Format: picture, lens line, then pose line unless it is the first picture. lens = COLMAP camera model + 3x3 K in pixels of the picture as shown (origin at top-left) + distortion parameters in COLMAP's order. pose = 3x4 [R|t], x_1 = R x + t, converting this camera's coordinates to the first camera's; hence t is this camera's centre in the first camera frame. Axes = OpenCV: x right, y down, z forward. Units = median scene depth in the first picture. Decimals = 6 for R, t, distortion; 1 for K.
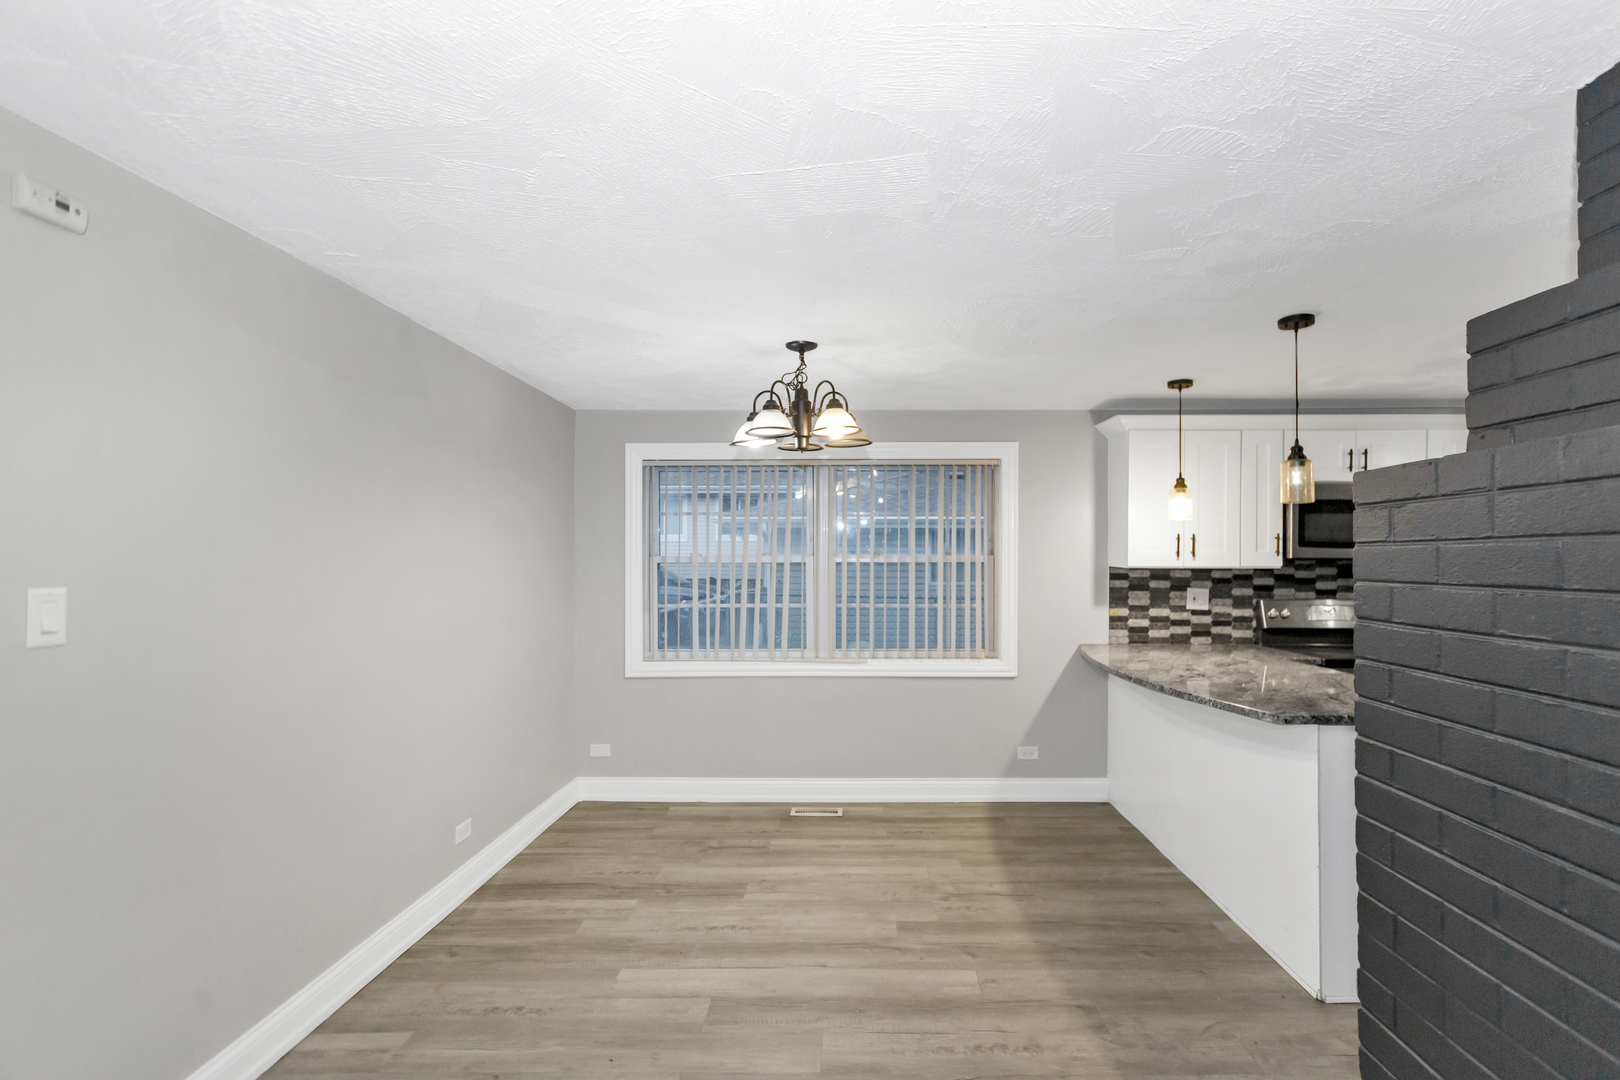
lens RADIAL K [[777.2, 0, 852.3], [0, 777.2, 542.7], [0, 0, 1]] dist [-0.000611, 0.005593]
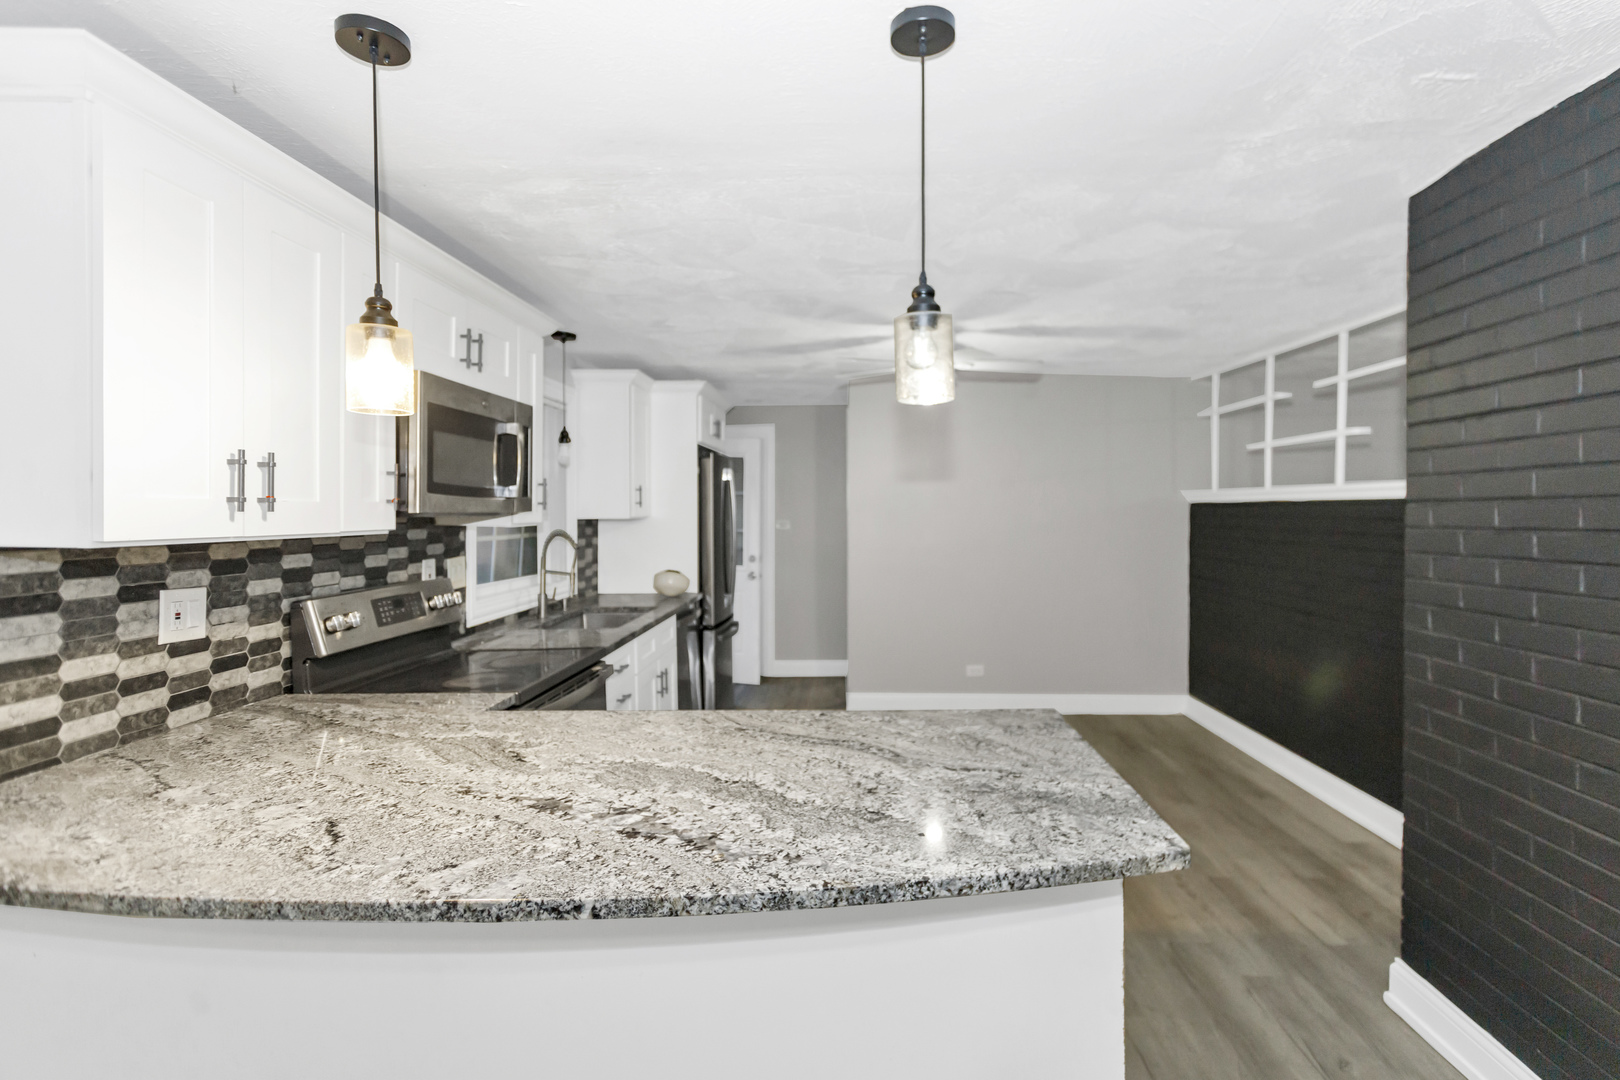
lens RADIAL K [[777.2, 0, 824.4], [0, 777.2, 531.8], [0, 0, 1]] dist [-0.000611, 0.005593]
pose [[0.032310, -0.028789, 0.999063, 0.048015], [-0.013910, 0.999475, 0.029251, 0.011907], [-0.999381, -0.014842, 0.031892, 0.651138]]
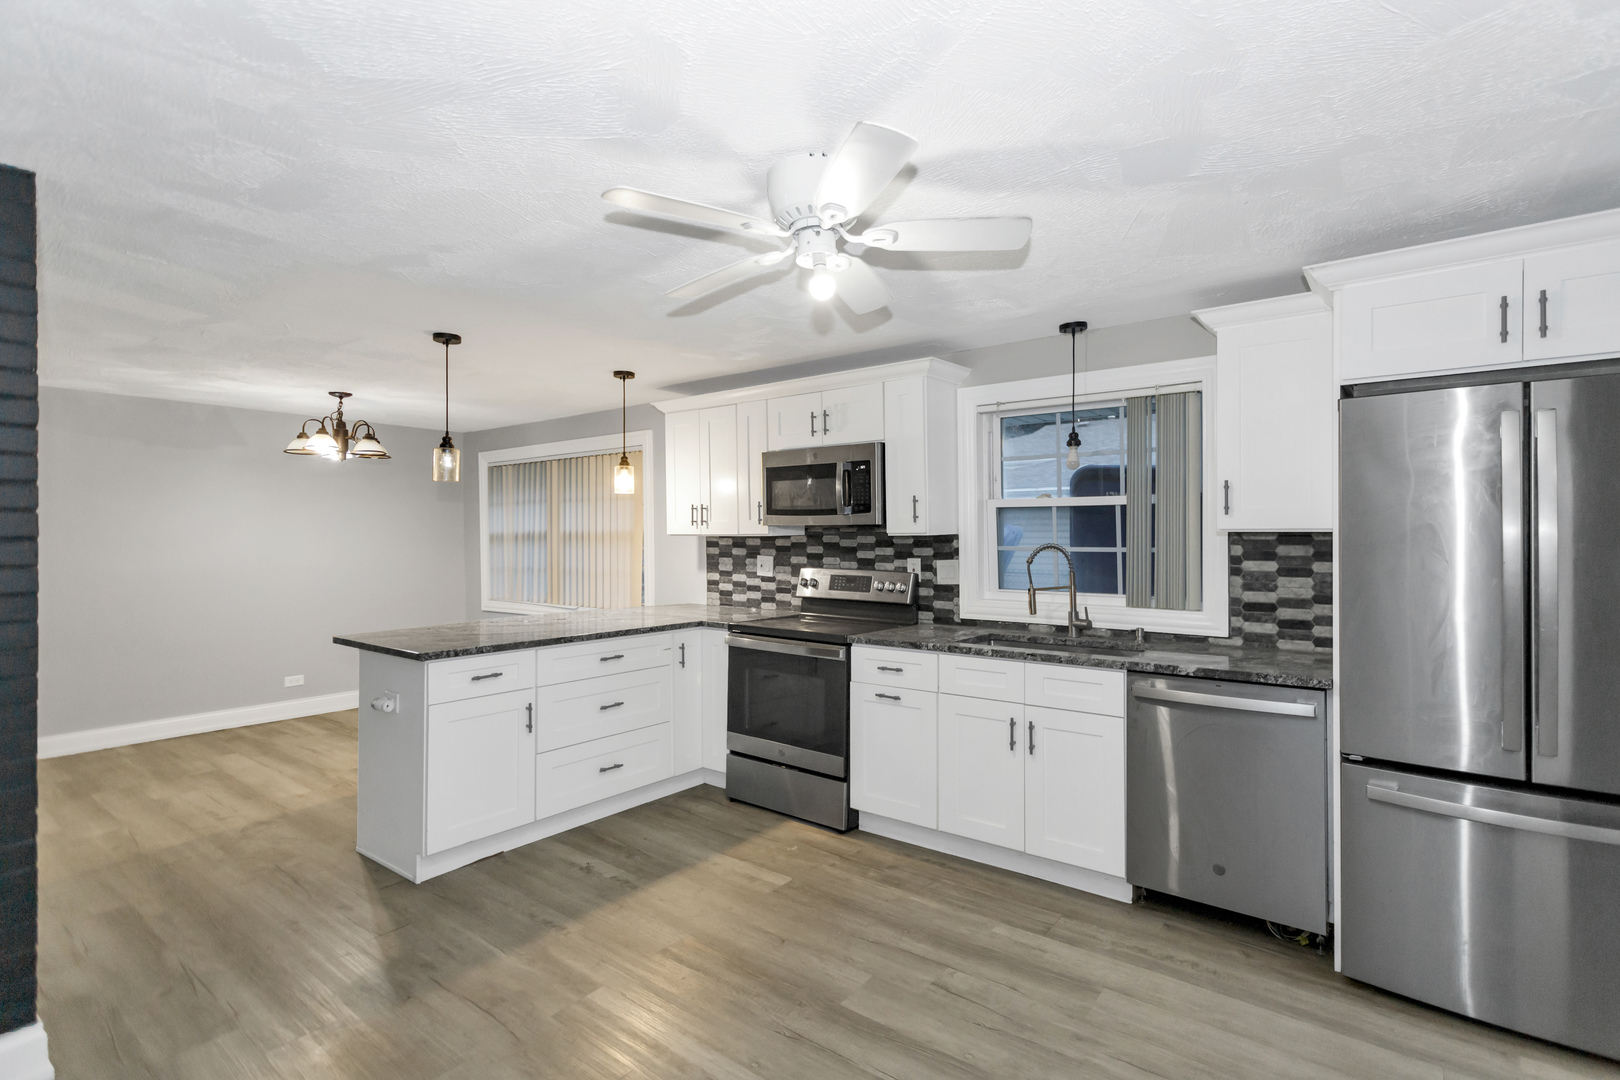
lens RADIAL K [[777.2, 0, 837.0], [0, 777.2, 520.7], [0, 0, 1]] dist [-0.000611, 0.005593]
pose [[0.800857, -0.011883, -0.598737, 1.143592], [0.014506, 0.999895, -0.000442, 0.013761], [0.598679, -0.008331, 0.800945, 0.226369]]
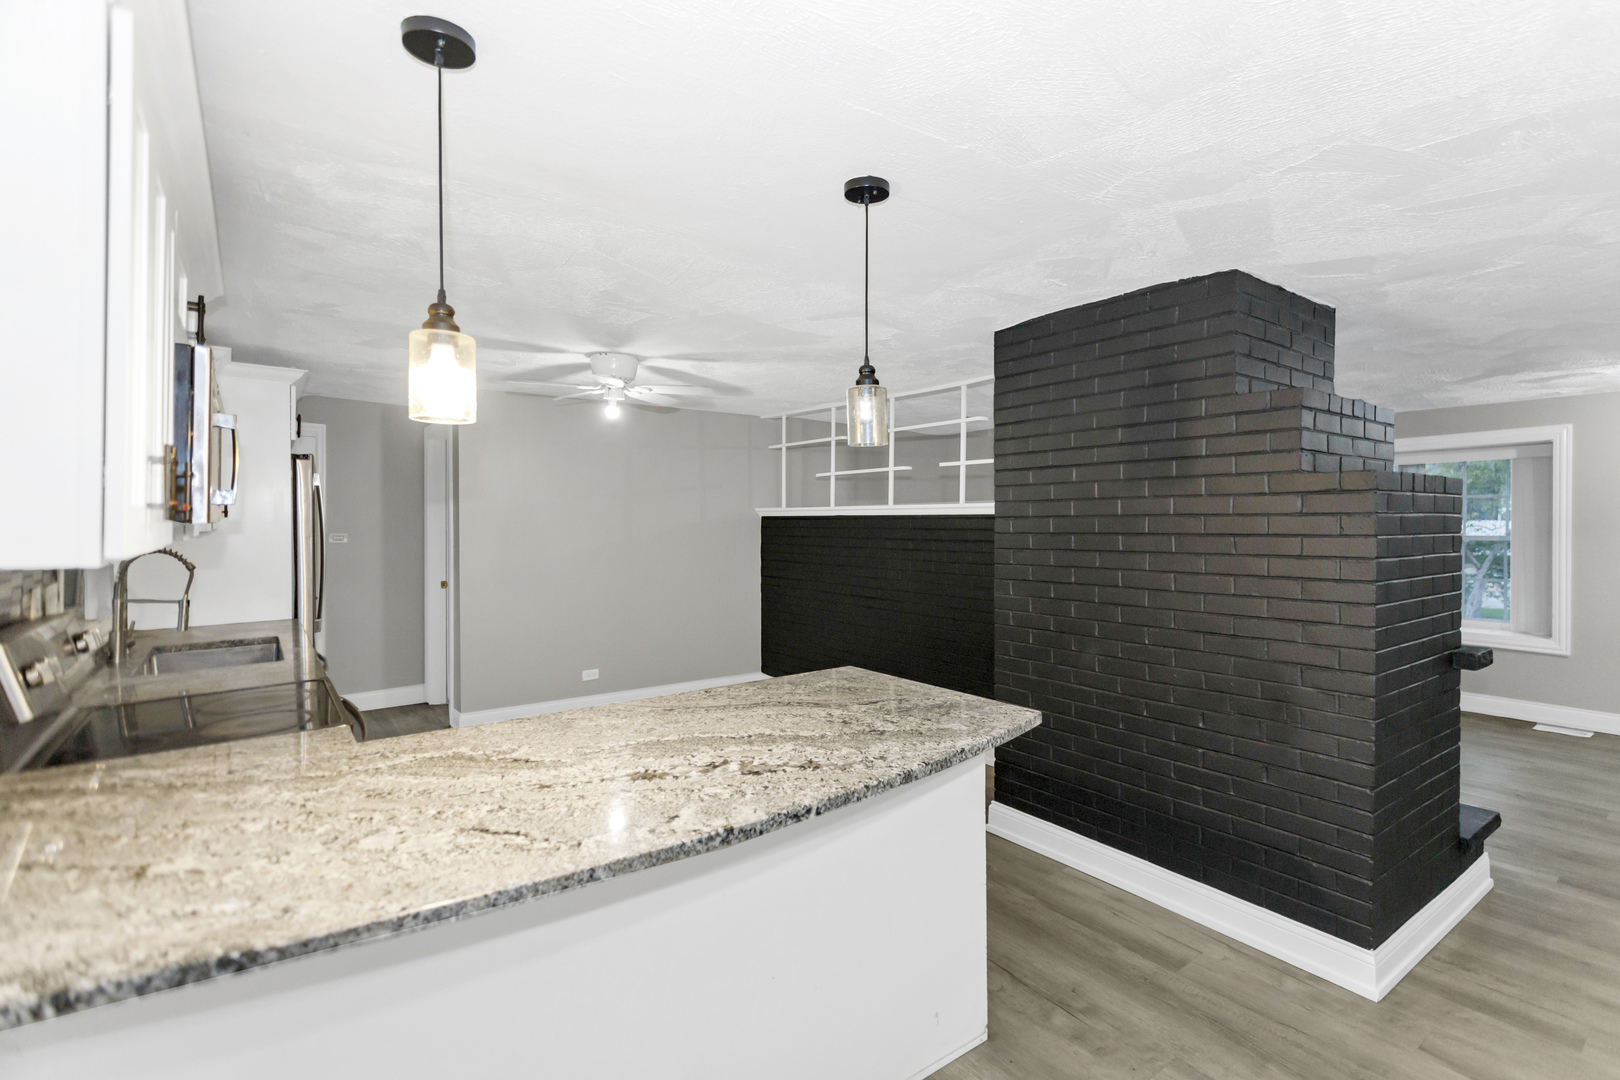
lens RADIAL K [[777.2, 0, 841.1], [0, 777.2, 528.7], [0, 0, 1]] dist [-0.000611, 0.005593]
pose [[-0.609394, -0.008722, 0.792819, 0.016119], [-0.015049, 0.999887, -0.000567, 0.016427], [-0.792724, -0.012277, -0.609457, 0.905579]]
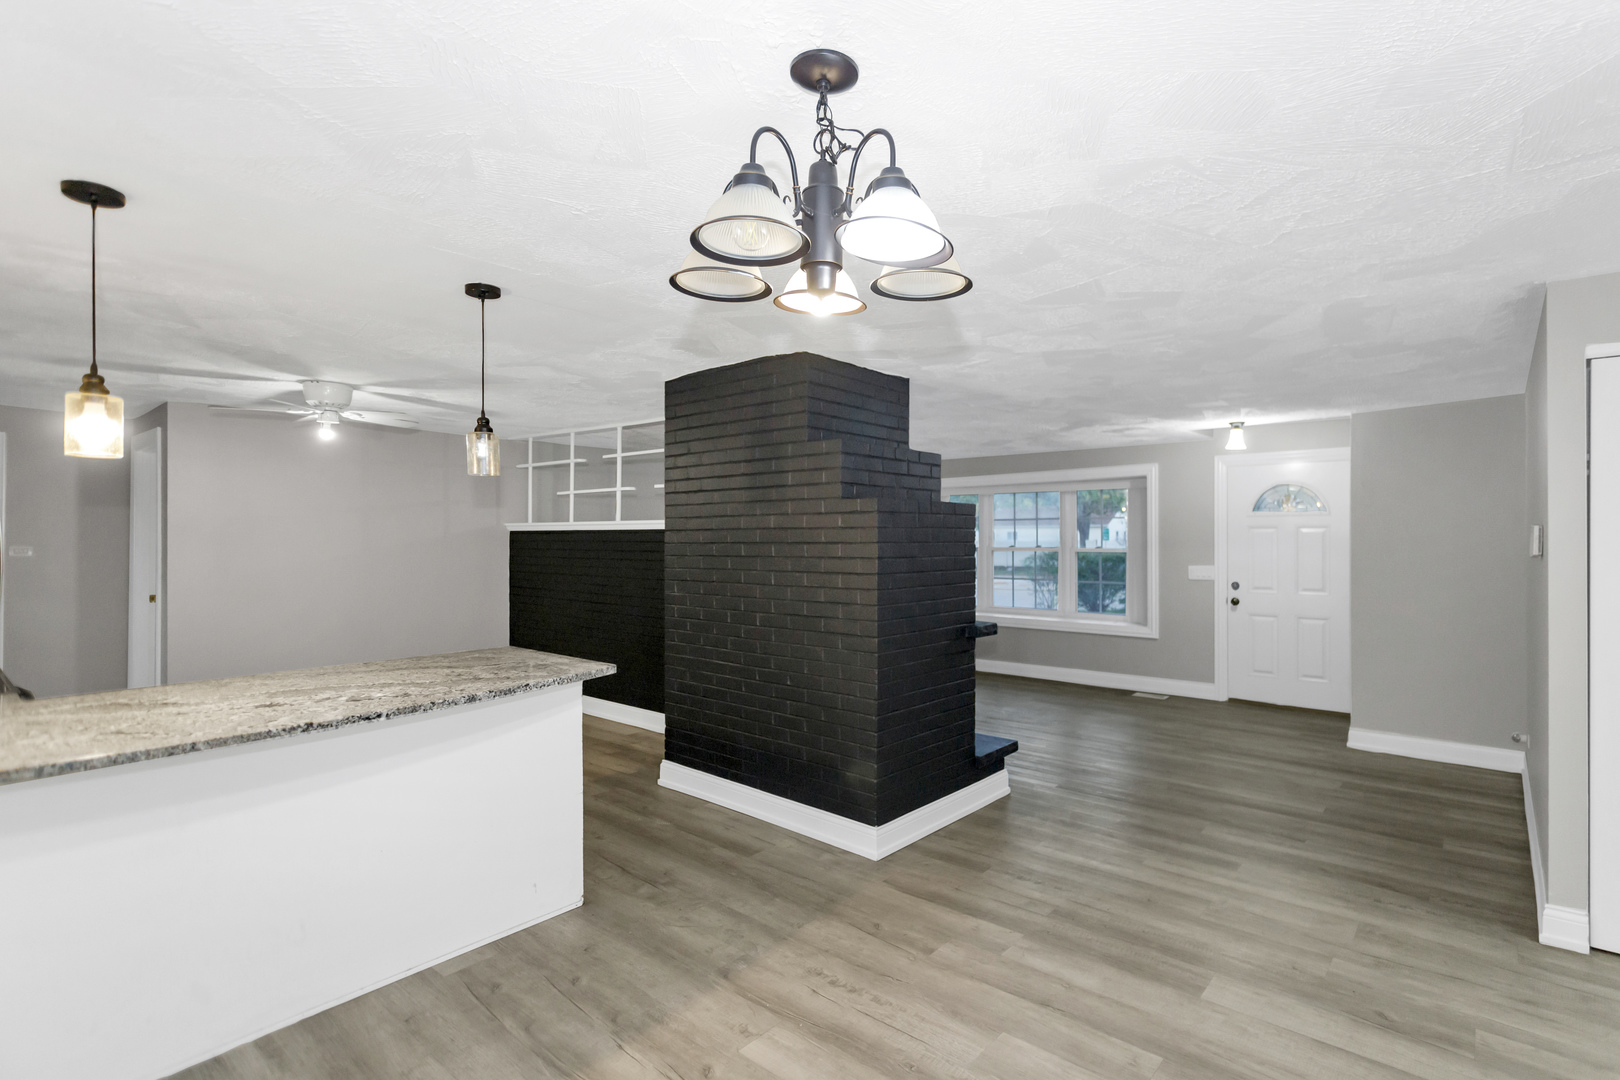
lens RADIAL K [[777.2, 0, 844.8], [0, 777.2, 539.2], [0, 0, 1]] dist [-0.000611, 0.005593]
pose [[-0.770680, -0.002950, 0.637216, -0.251492], [-0.015315, 0.999786, -0.013893, 0.023124], [-0.637038, -0.020466, -0.770560, 0.912812]]
